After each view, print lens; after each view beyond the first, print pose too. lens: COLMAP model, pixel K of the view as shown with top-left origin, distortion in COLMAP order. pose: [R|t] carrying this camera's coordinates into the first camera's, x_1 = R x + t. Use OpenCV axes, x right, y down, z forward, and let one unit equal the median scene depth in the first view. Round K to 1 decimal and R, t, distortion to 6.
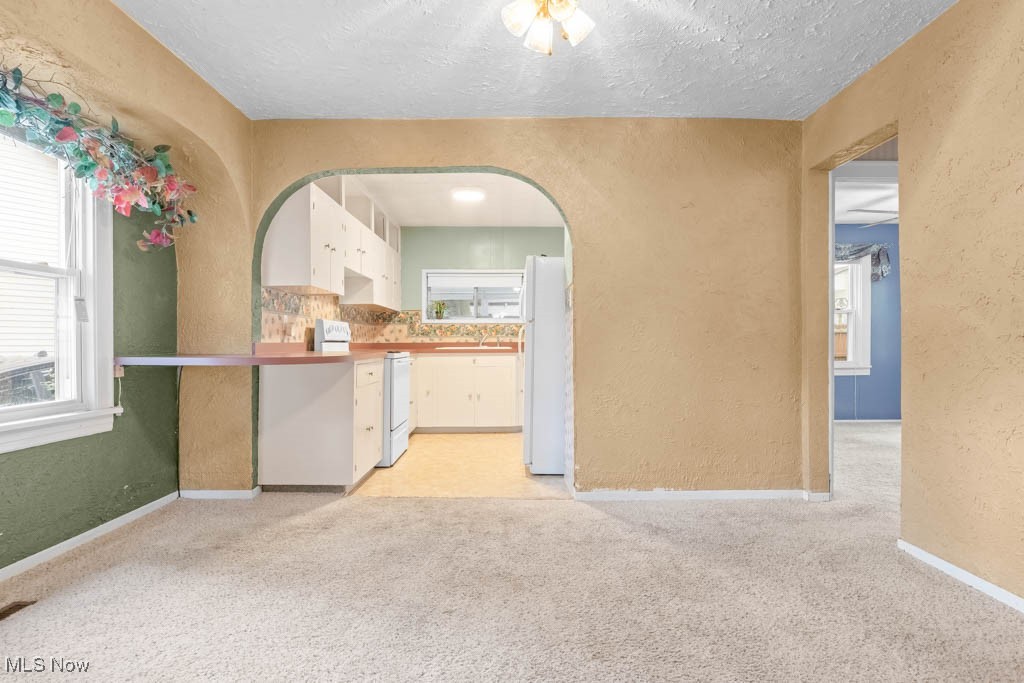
lens RADIAL K [[553.0, 0, 512.0], [0, 553.0, 341.5], [0, 0, 1]] dist [0.001853, 0.000045]
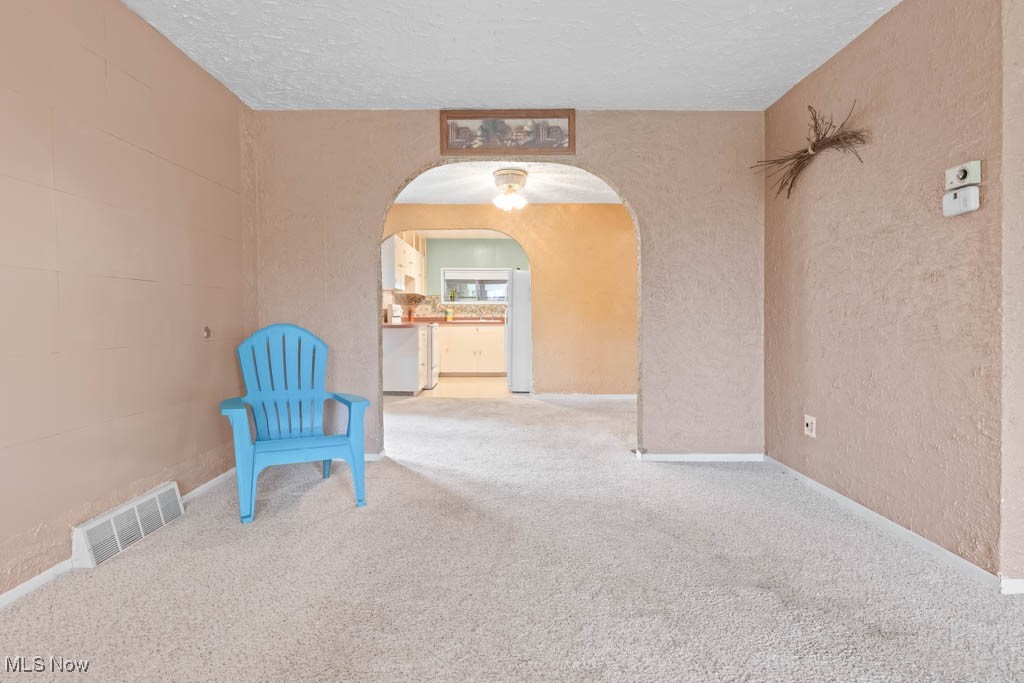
lens RADIAL K [[579.7, 0, 498.5], [0, 579.7, 336.3], [0, 0, 1]] dist [-0.000846, 0.000128]
pose [[0.999895, 0.003912, -0.013980, 0.015834], [-0.003394, 0.999312, 0.036941, -0.006198], [0.014115, -0.036890, 0.999220, -0.690269]]
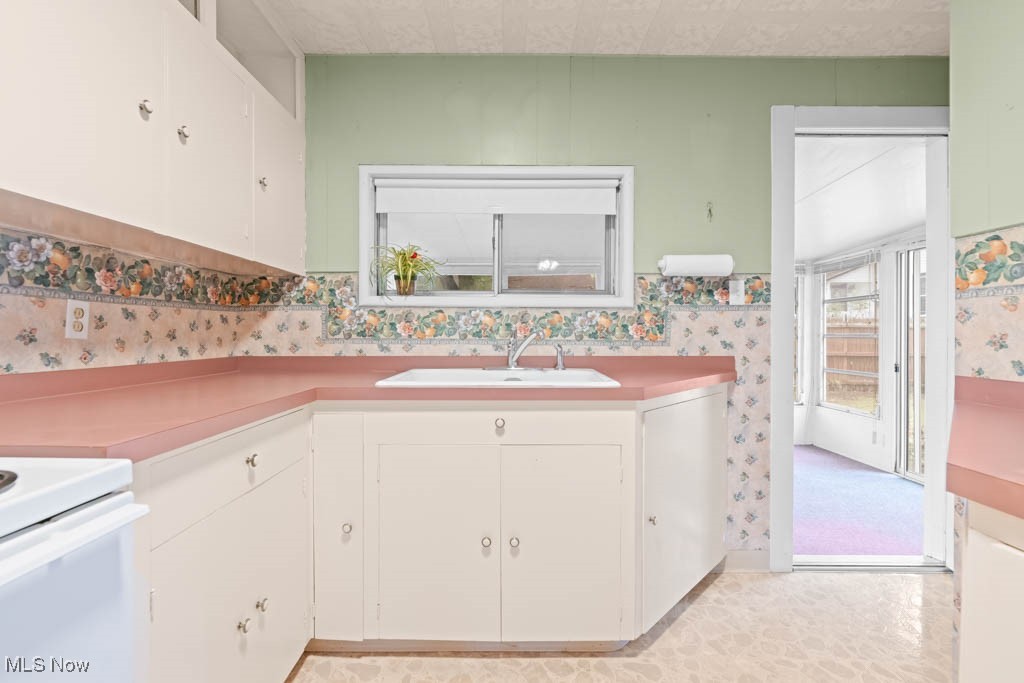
lens RADIAL K [[470.5, 0, 513.5], [0, 470.5, 334.4], [0, 0, 1]] dist [-0.002420, -0.000117]
pose [[0.999990, 0.004542, -0.000519, -0.069180], [-0.004540, 0.999978, 0.004928, -0.018920], [0.000542, -0.004925, 0.999988, 0.844277]]
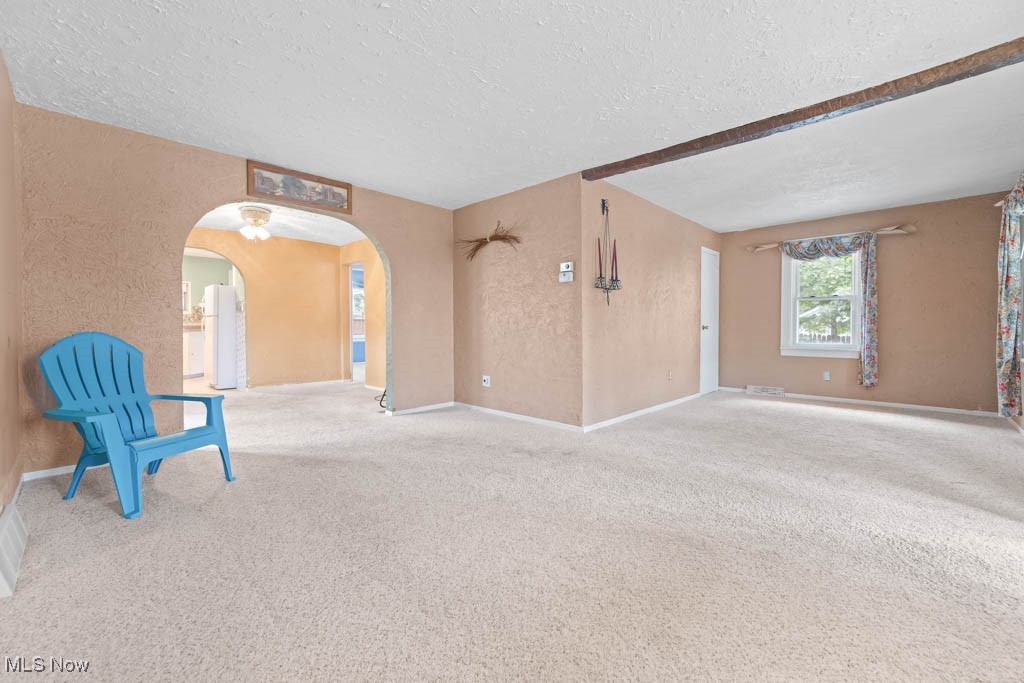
lens RADIAL K [[424.8, 0, 511.5], [0, 424.8, 333.7], [0, 0, 1]] dist [0.000060, 0.000051]
pose [[0.698404, -0.012555, 0.715594, -0.263285], [-0.003816, 0.999767, 0.021265, -0.005157], [-0.715693, -0.017583, 0.698193, -0.720196]]
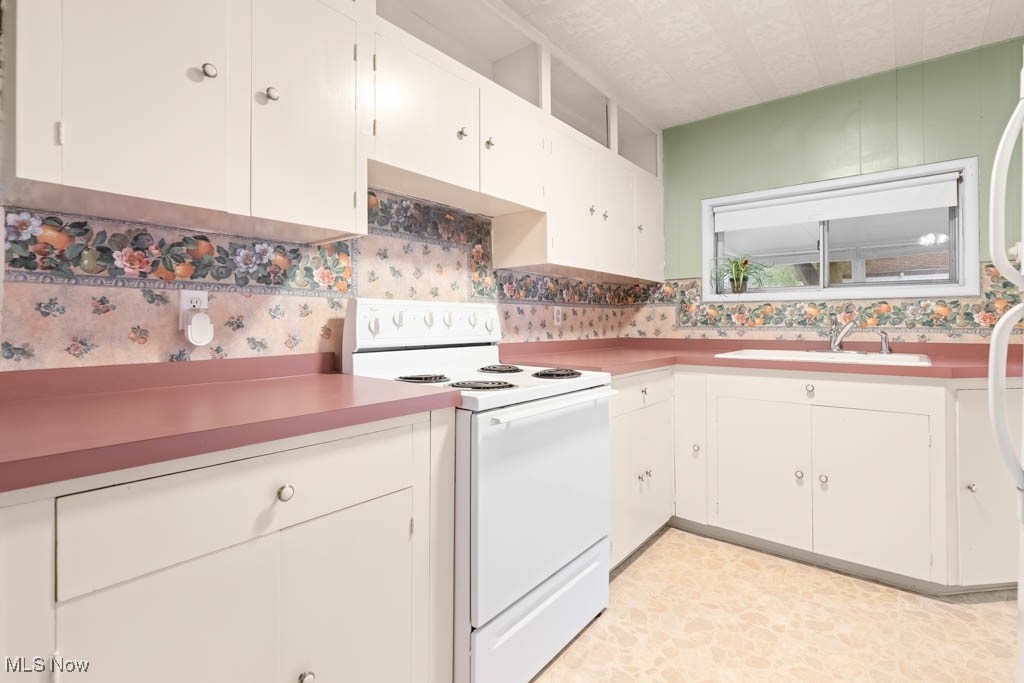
lens RADIAL K [[480.4, 0, 512.1], [0, 480.4, 319.5], [0, 0, 1]] dist [-0.003000, -0.000554]
pose [[0.770024, -0.003058, -0.638008, -0.013029], [0.001721, 0.999995, -0.002715, -0.019441], [0.638013, 0.000992, 0.770025, 0.666257]]
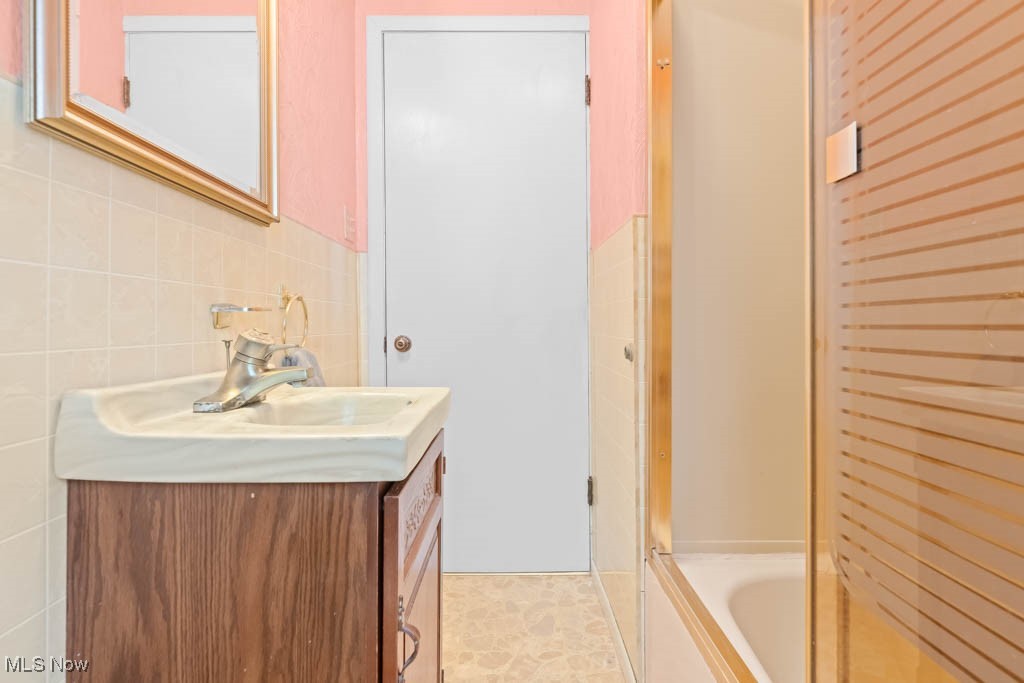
lens RADIAL K [[569.6, 0, 512.4], [0, 569.6, 336.4], [0, 0, 1]] dist [0.000673, 0.000436]
pose [[-0.999976, 0.005851, 0.003722, -0.109584], [0.005902, 0.999886, 0.013883, 0.015655], [-0.003640, 0.013905, -0.999897, 1.339144]]
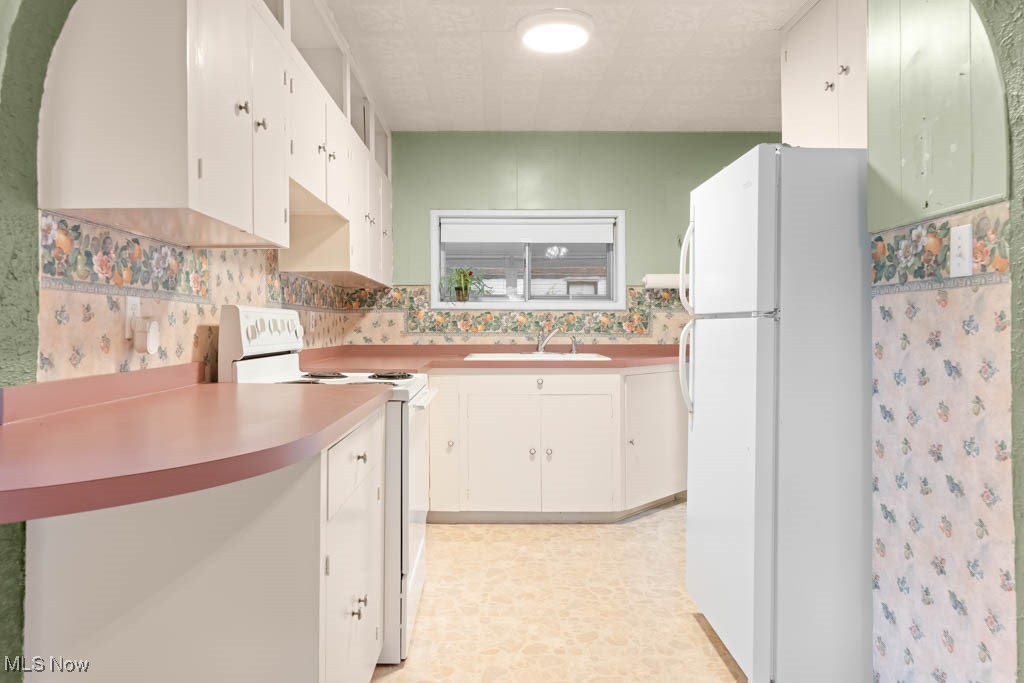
lens RADIAL K [[687.0, 0, 485.5], [0, 687.0, 320.7], [0, 0, 1]] dist [0.002790, -0.000181]
pose [[0.999893, 0.002685, -0.014380, -0.125258], [-0.002767, 0.999980, -0.005700, -0.022313], [0.014364, 0.005739, 0.999880, 0.408848]]
